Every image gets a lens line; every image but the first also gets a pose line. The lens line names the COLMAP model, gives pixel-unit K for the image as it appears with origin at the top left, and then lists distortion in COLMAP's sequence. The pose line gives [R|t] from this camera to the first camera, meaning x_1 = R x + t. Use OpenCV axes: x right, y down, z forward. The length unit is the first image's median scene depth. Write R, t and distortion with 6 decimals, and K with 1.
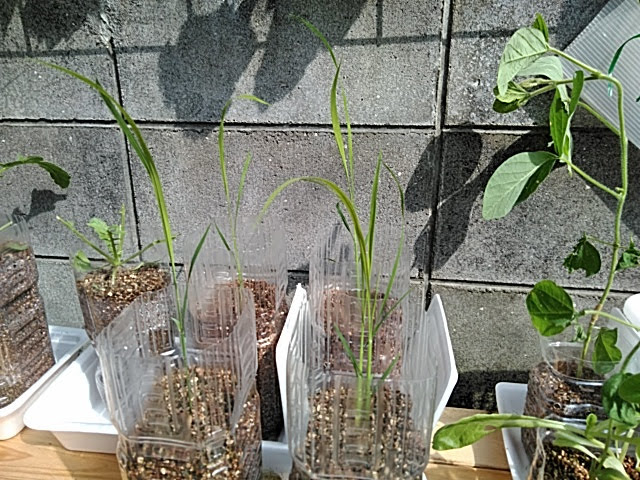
lens RADIAL K [[501.9, 0, 320.1], [0, 501.9, 240.8], [0, 0, 1]] dist [0.002158, 0.006920]
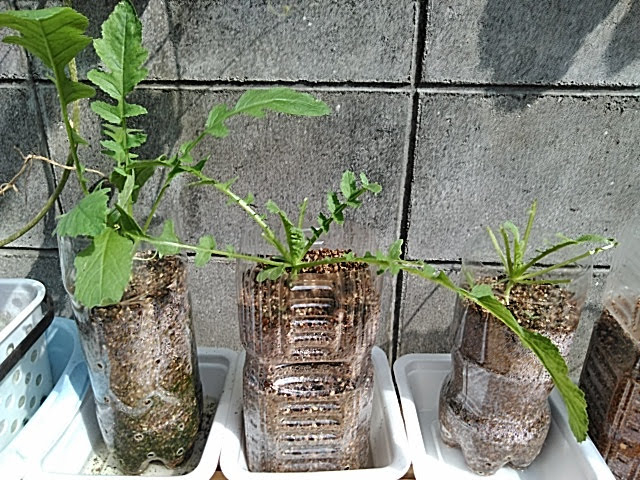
lens RADIAL K [[501.9, 0, 319.5], [0, 501.9, 238.6], [0, 0, 1]] dist [0.002158, 0.006920]
pose [[0.992541, -0.028631, 0.118503, -0.646025], [0.026668, 0.999480, 0.018119, -0.017585], [-0.118960, -0.014823, 0.992788, 0.245532]]
